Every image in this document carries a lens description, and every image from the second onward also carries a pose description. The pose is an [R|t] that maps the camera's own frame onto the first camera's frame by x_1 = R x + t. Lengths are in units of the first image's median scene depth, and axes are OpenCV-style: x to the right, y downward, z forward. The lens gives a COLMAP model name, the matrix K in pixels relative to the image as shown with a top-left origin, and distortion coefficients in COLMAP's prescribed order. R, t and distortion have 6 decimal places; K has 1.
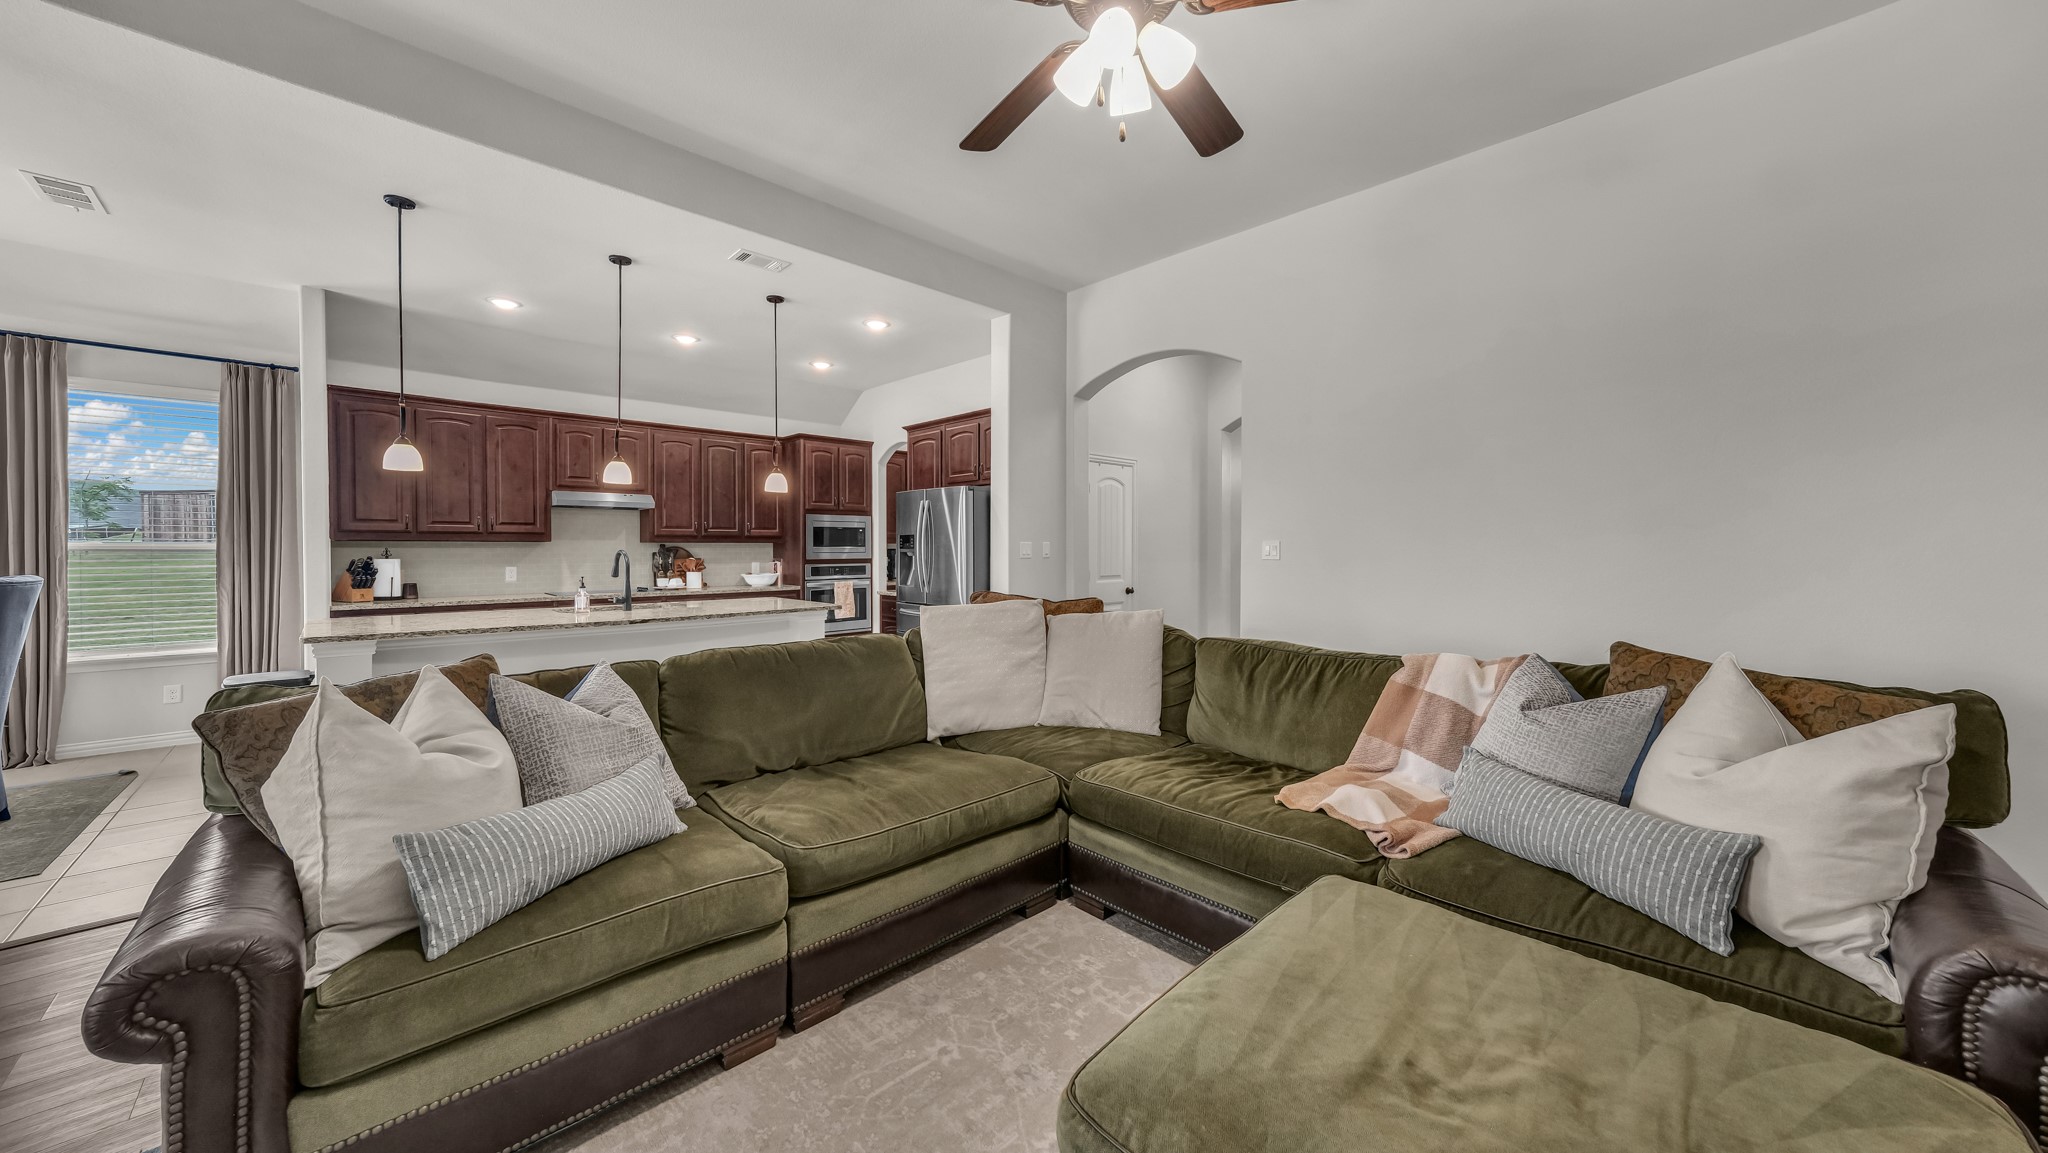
lens RADIAL K [[709.6, 0, 1021.1], [0, 709.6, 546.7], [0, 0, 1]] dist [0.002217, 0.000315]
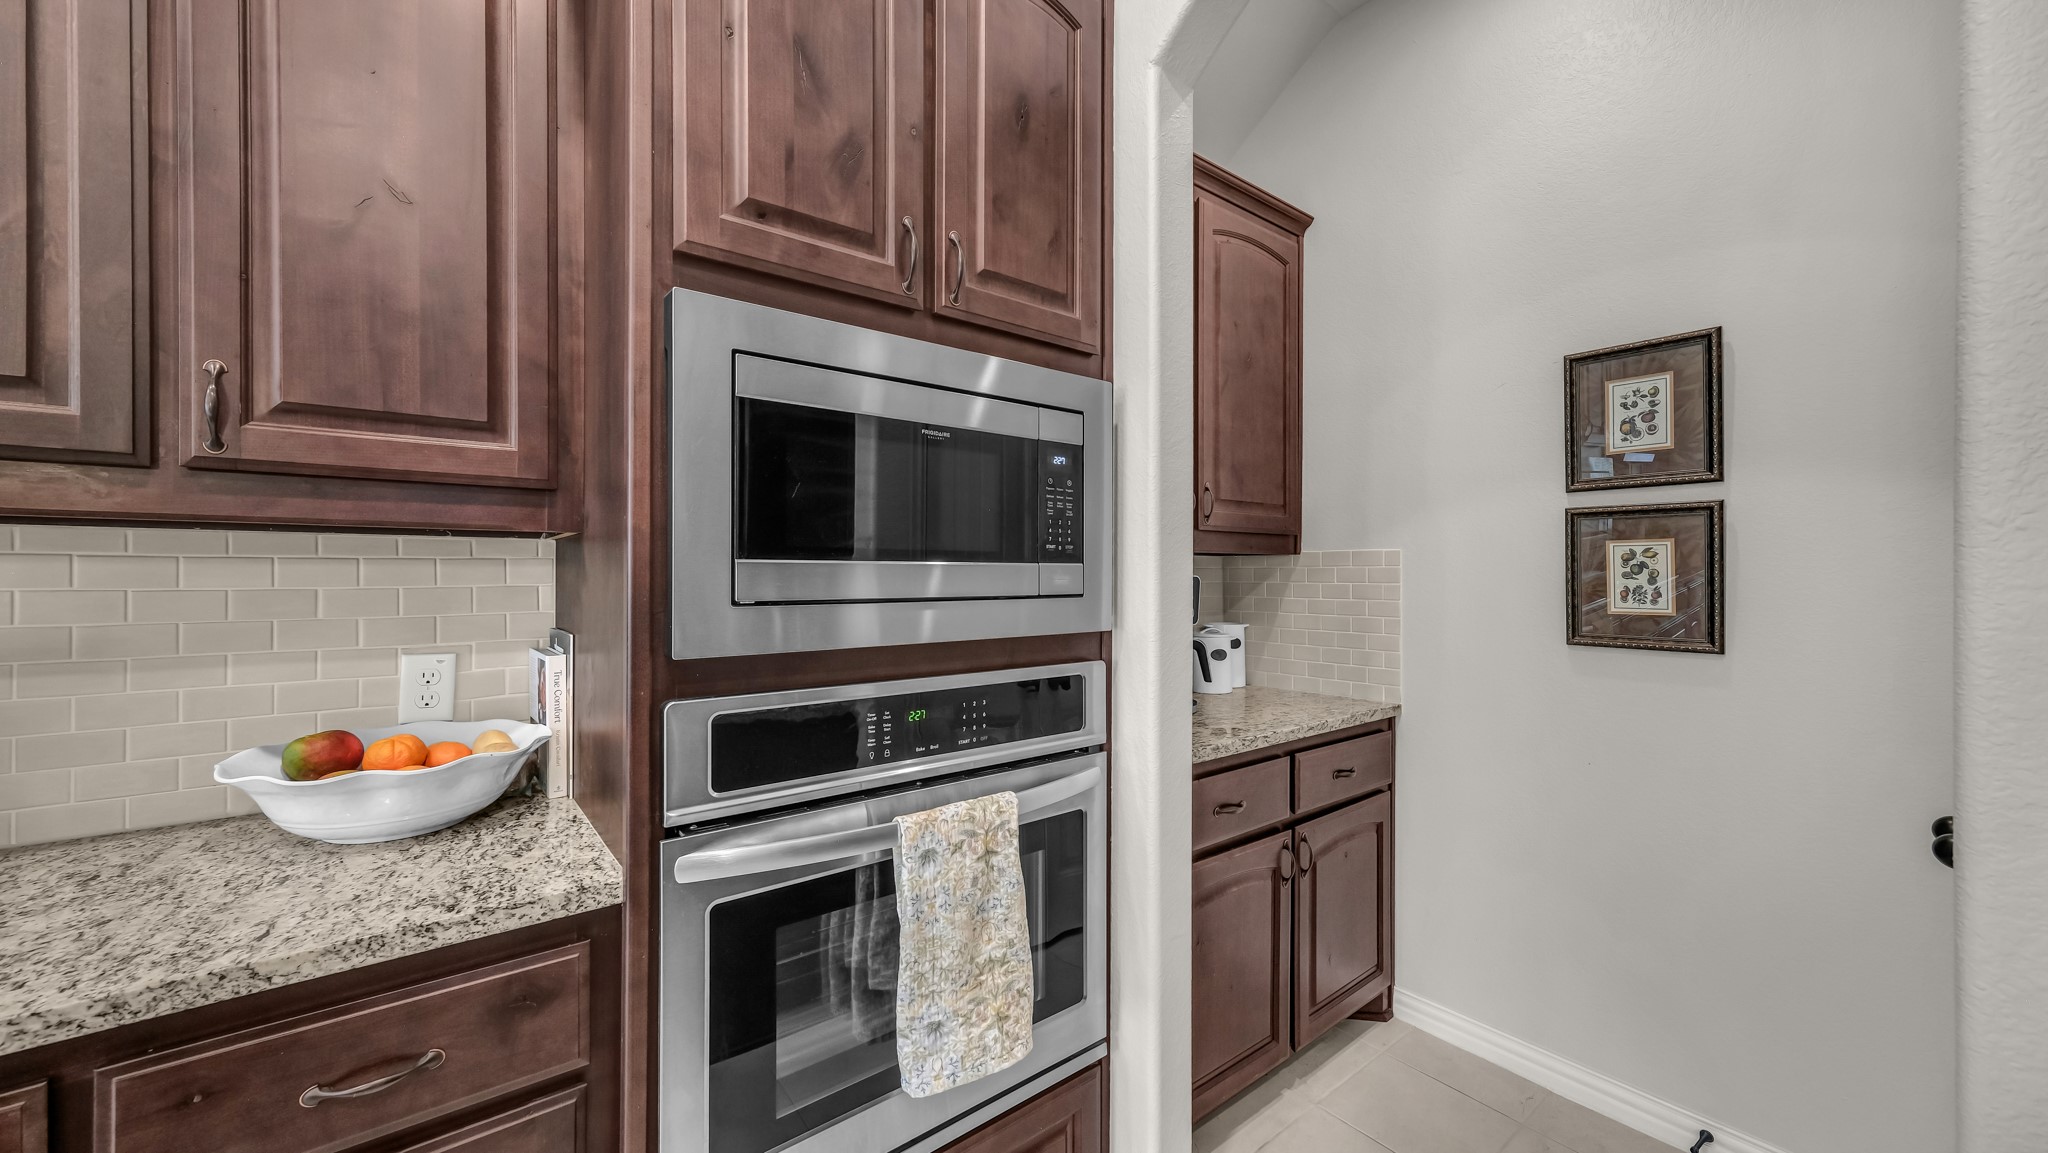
lens RADIAL K [[756.7, 0, 1020.5], [0, 756.7, 582.5], [0, 0, 1]] dist [0.010405, 0.000482]
pose [[0.995632, 0.008299, -0.092992, -0.248315], [-0.006758, 0.999835, 0.016872, 0.002151], [0.093117, -0.016170, 0.995524, 0.940952]]
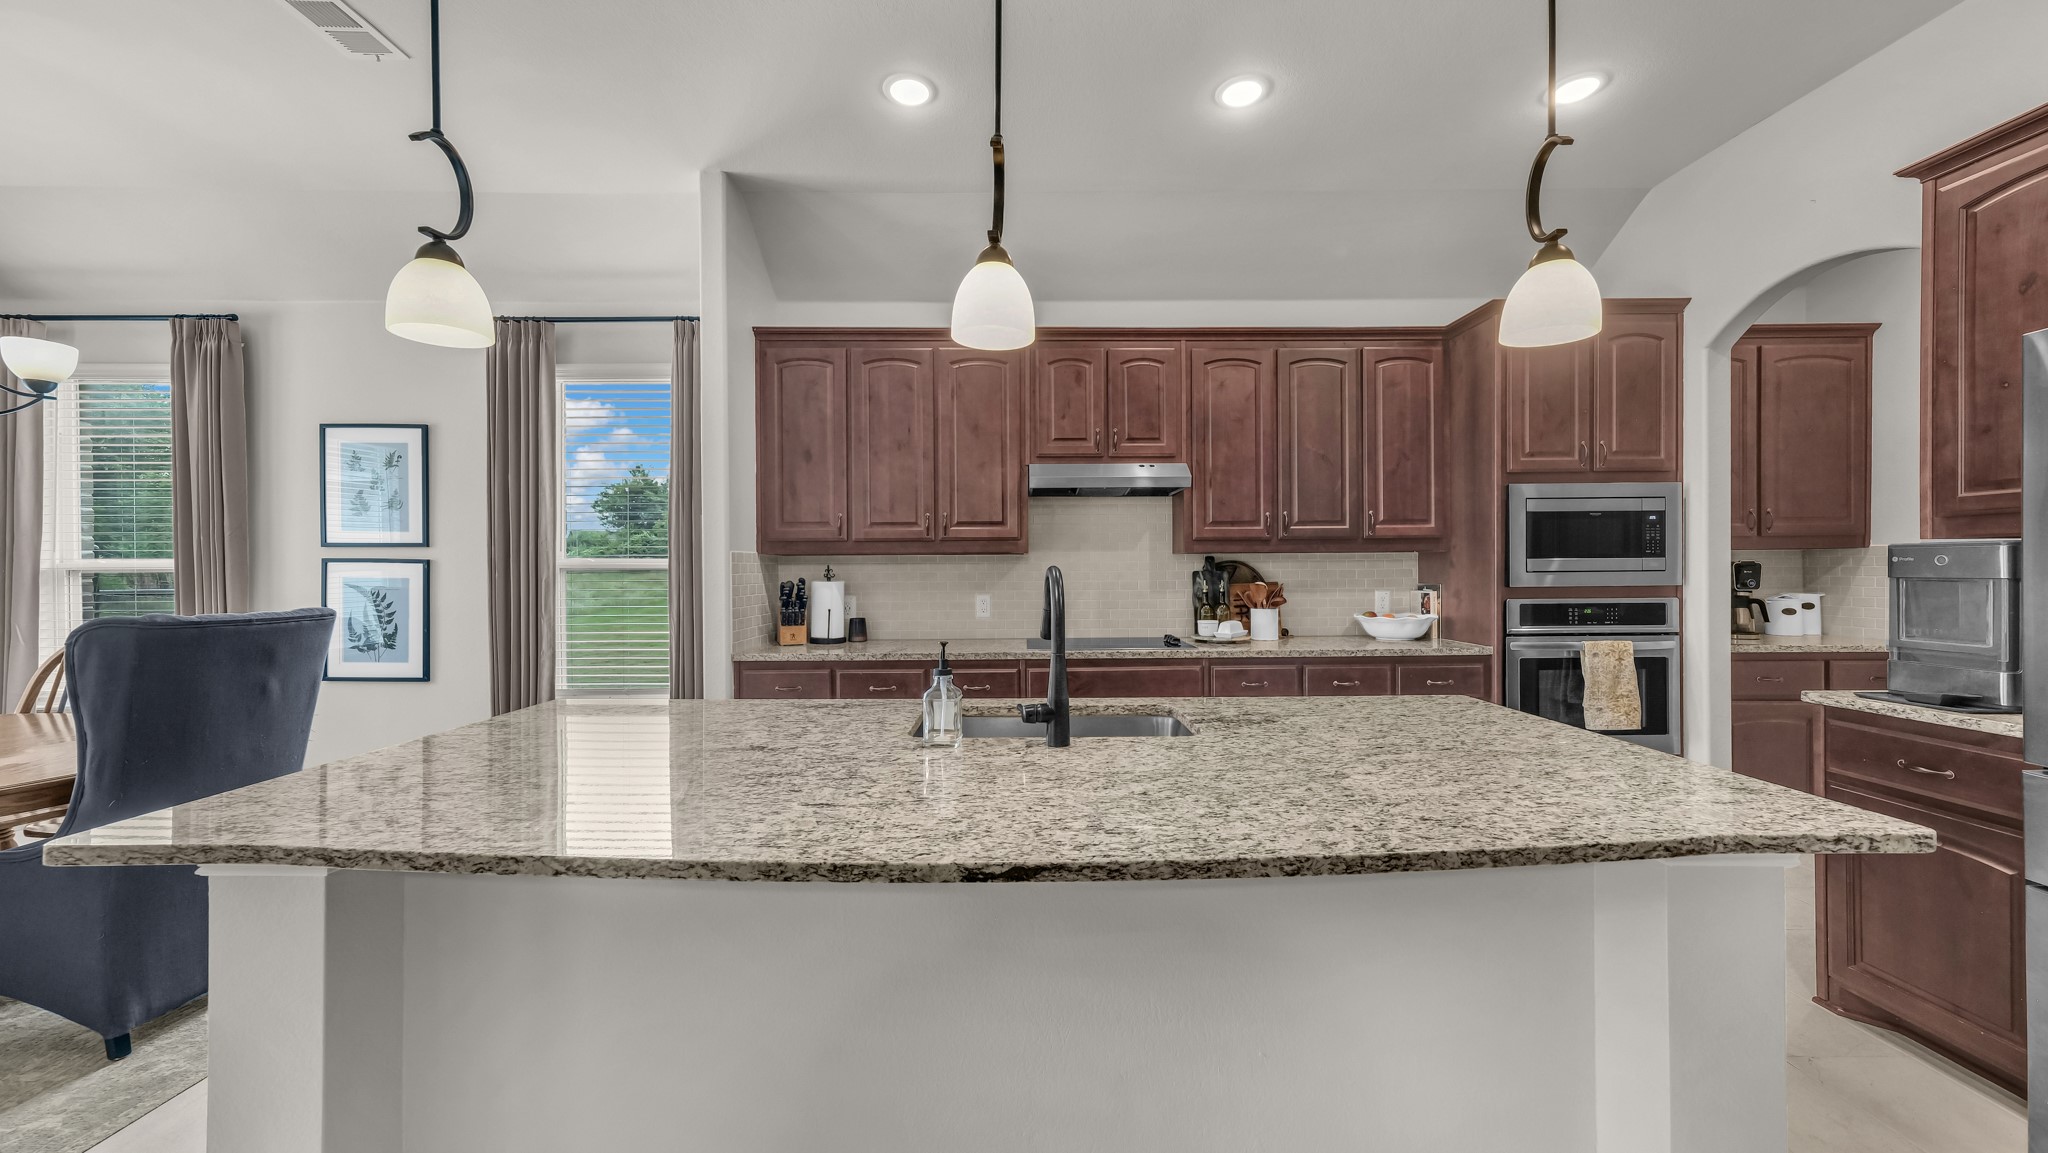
lens RADIAL K [[756.7, 0, 1021.0], [0, 756.7, 573.7], [0, 0, 1]] dist [0.010405, 0.000482]
pose [[0.730682, 0.003002, -0.682712, -0.217951], [0.006795, 0.999909, 0.011669, 0.002312], [0.682684, -0.013166, 0.730595, 0.486068]]
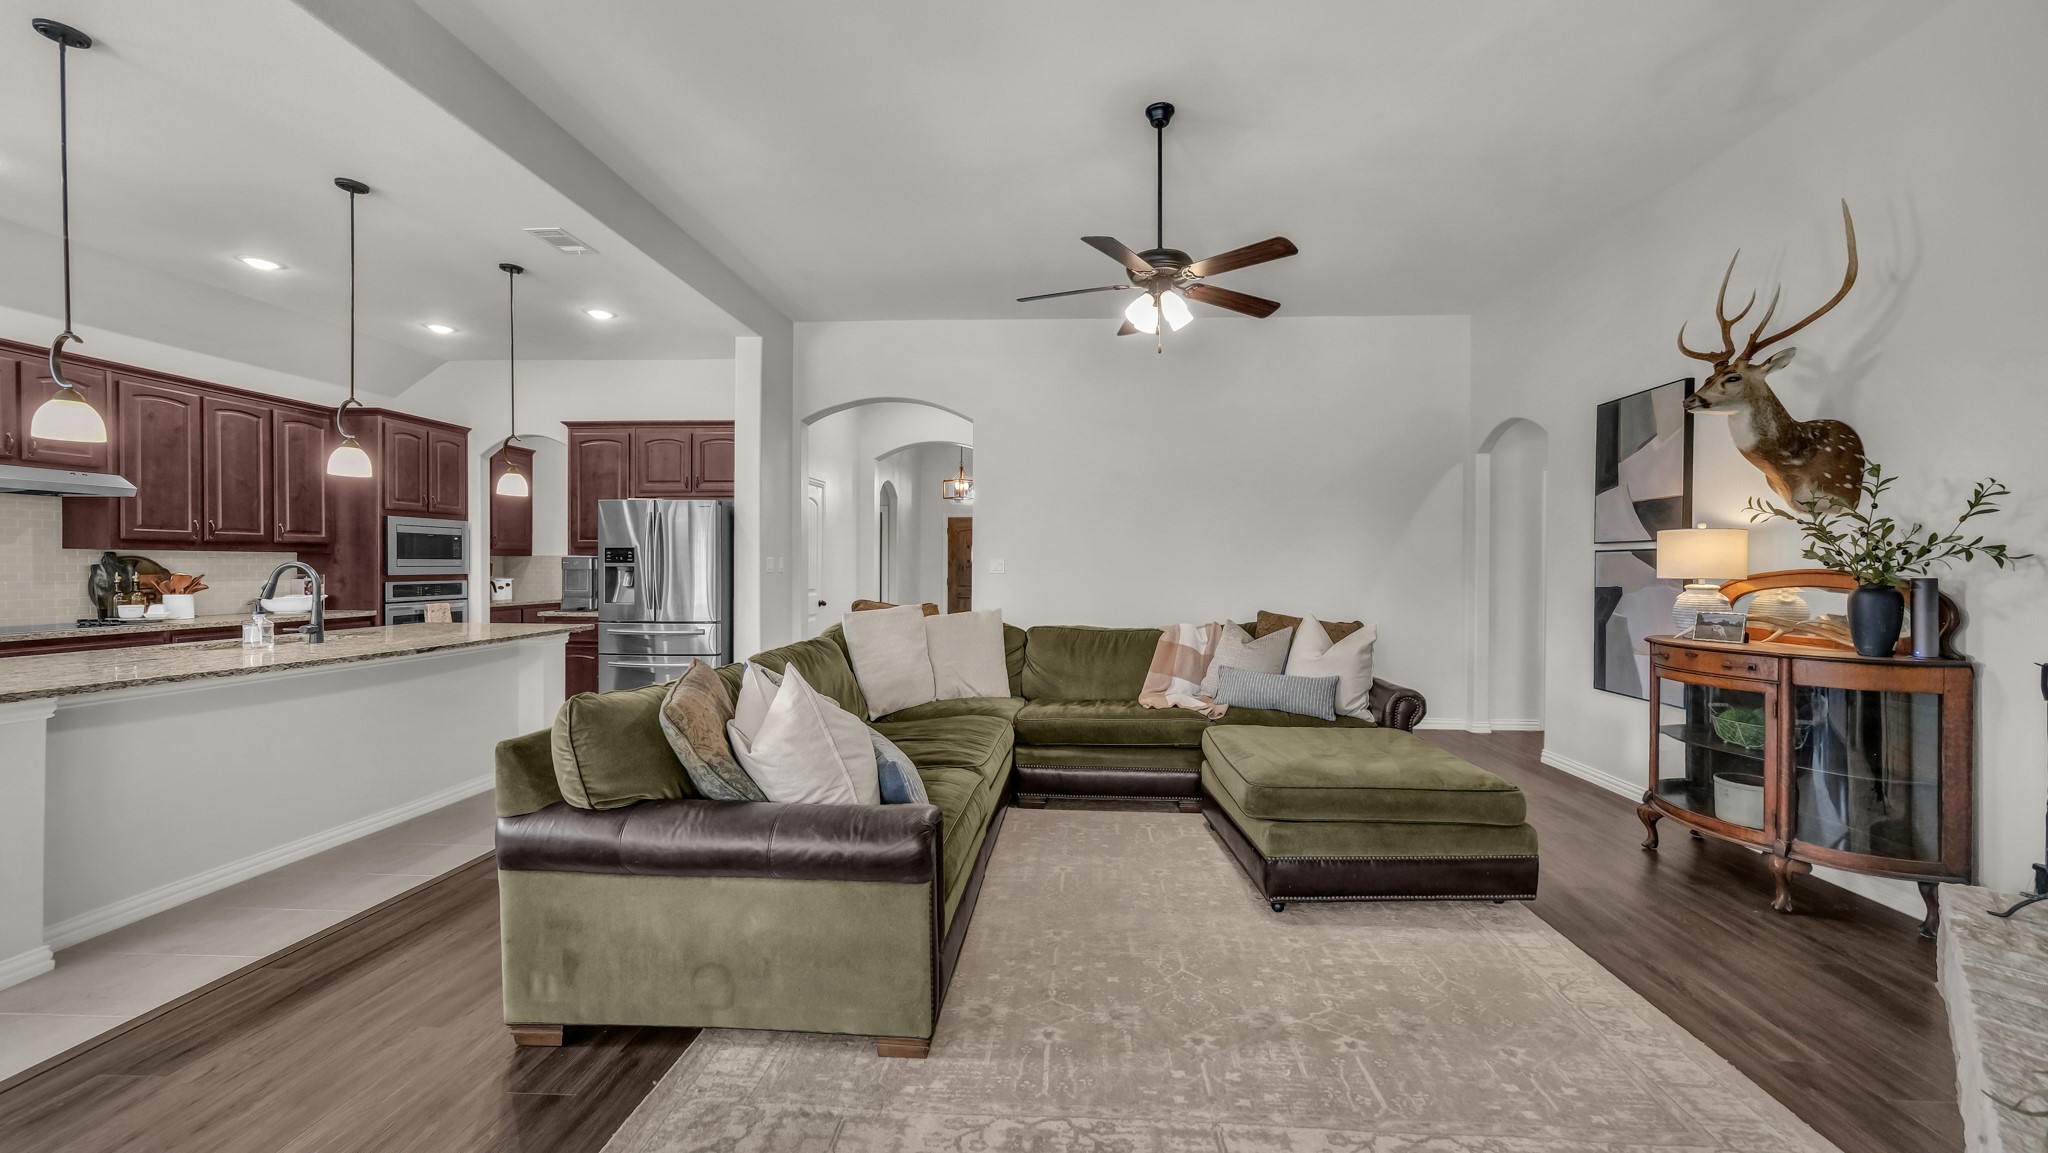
lens RADIAL K [[756.7, 0, 1029.0], [0, 756.7, 570.5], [0, 0, 1]] dist [0.010405, 0.000482]
pose [[0.741499, 0.002957, 0.670948, -0.365730], [-0.009452, 0.999937, 0.006040, 0.001492], [-0.670888, -0.010820, 0.741480, -0.067019]]
